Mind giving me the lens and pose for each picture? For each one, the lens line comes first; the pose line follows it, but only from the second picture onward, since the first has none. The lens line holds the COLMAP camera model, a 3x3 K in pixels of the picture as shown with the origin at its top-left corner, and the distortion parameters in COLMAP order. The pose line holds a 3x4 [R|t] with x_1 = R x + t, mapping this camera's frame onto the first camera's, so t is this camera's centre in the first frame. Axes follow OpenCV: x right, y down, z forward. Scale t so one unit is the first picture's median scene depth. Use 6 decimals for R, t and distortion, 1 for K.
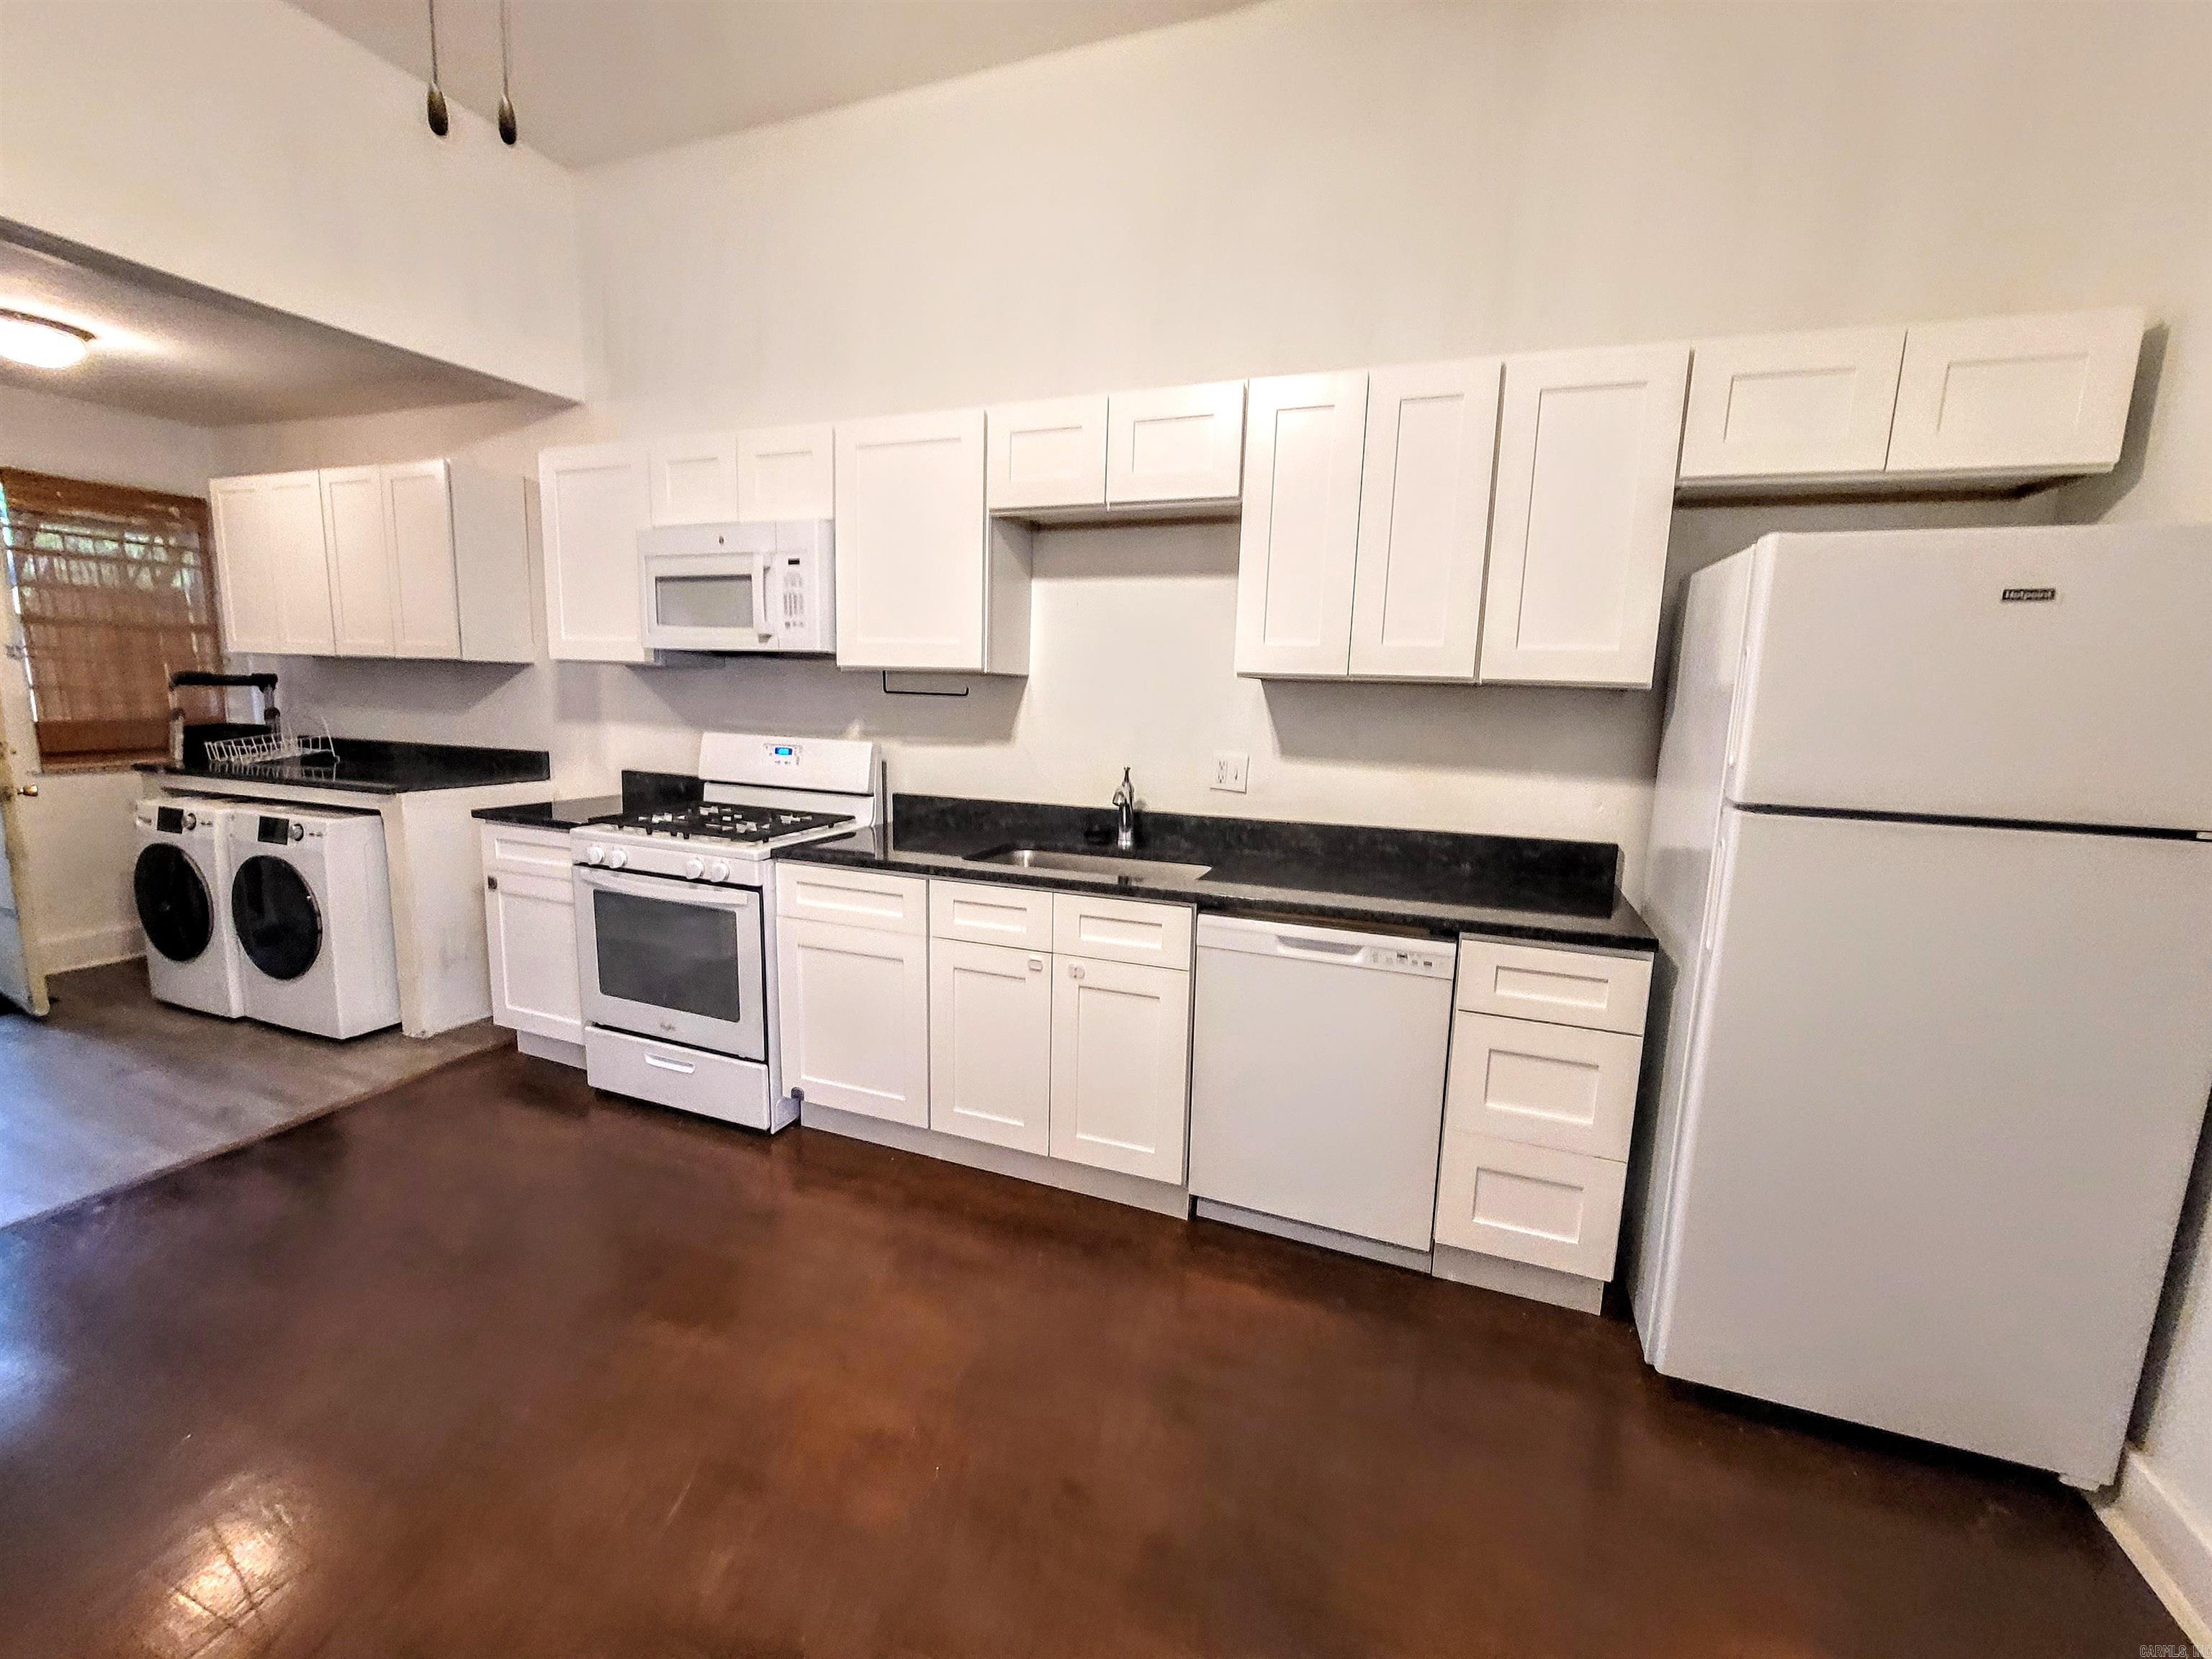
lens RADIAL K [[912.8, 0, 1103.7], [0, 912.8, 822.8], [0, 0, 1]] dist [-0.005450, 0.000467]
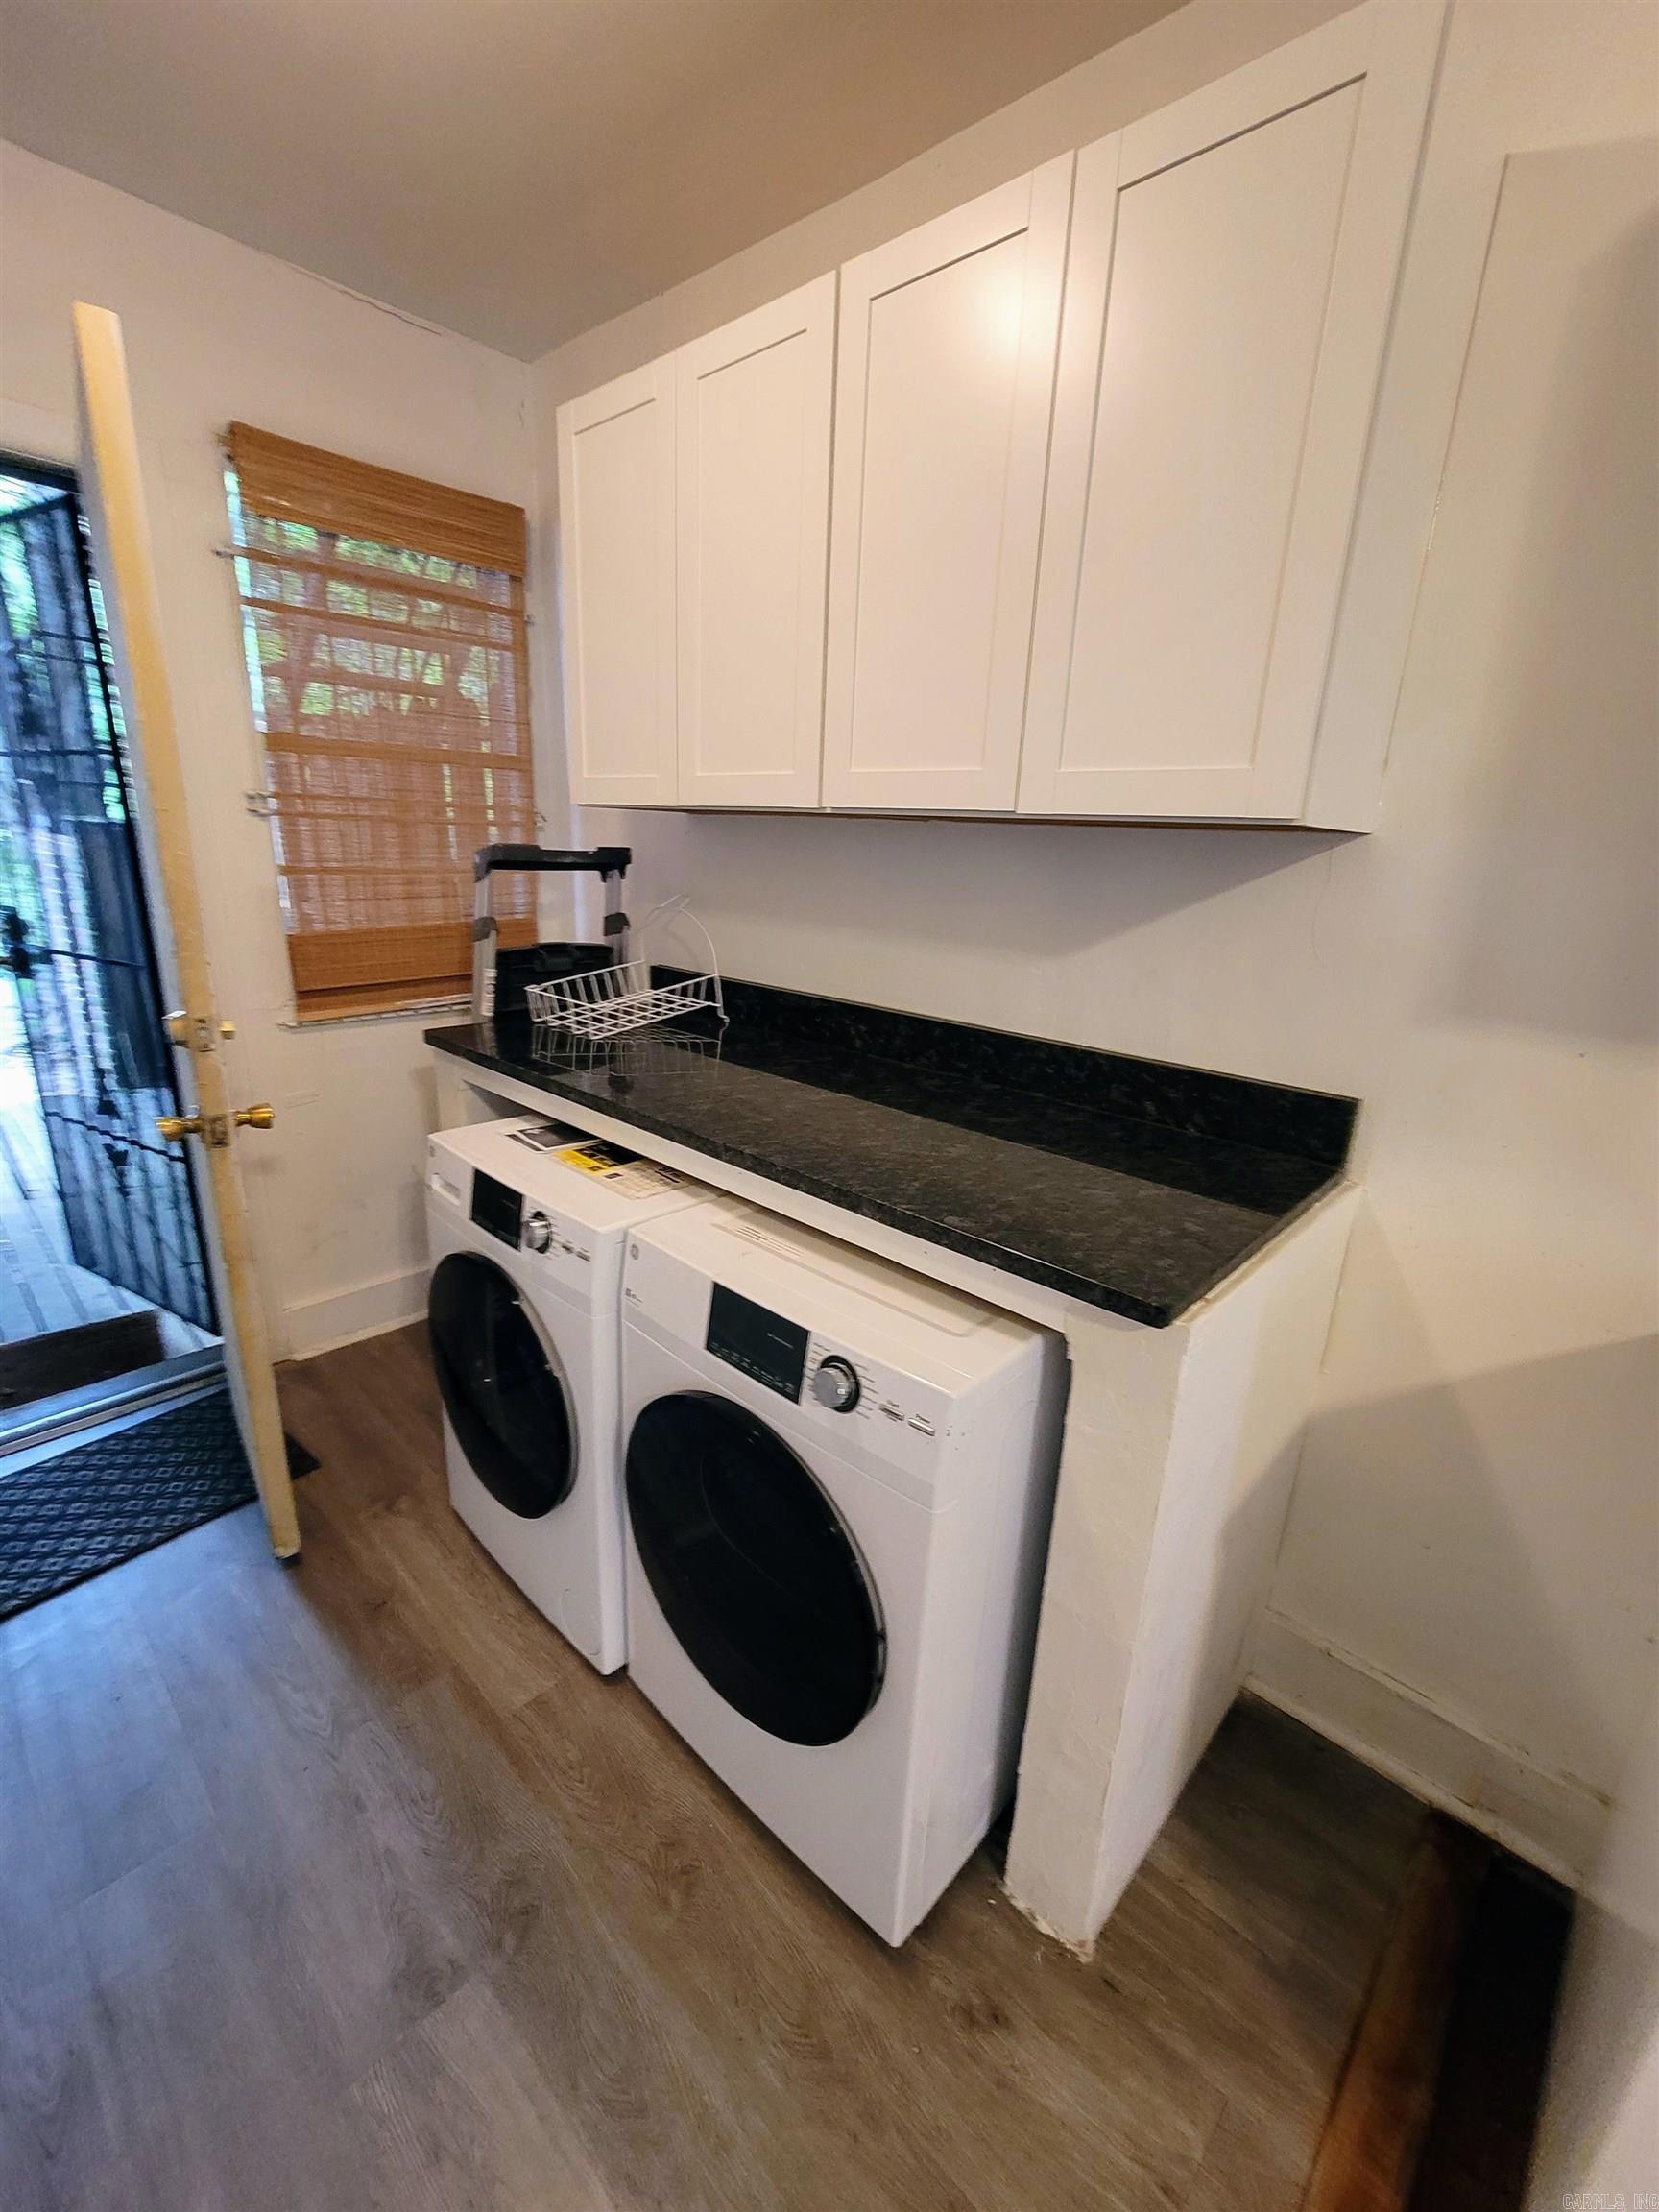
lens RADIAL K [[912.8, 0, 829.5], [0, 912.8, 1106.0], [0, 0, 1]] dist [-0.005450, 0.000467]
pose [[0.925823, 0.111378, -0.361174, -0.614135], [-0.063640, 0.987889, 0.141511, -0.101190], [0.372561, -0.108029, 0.921699, 0.559588]]
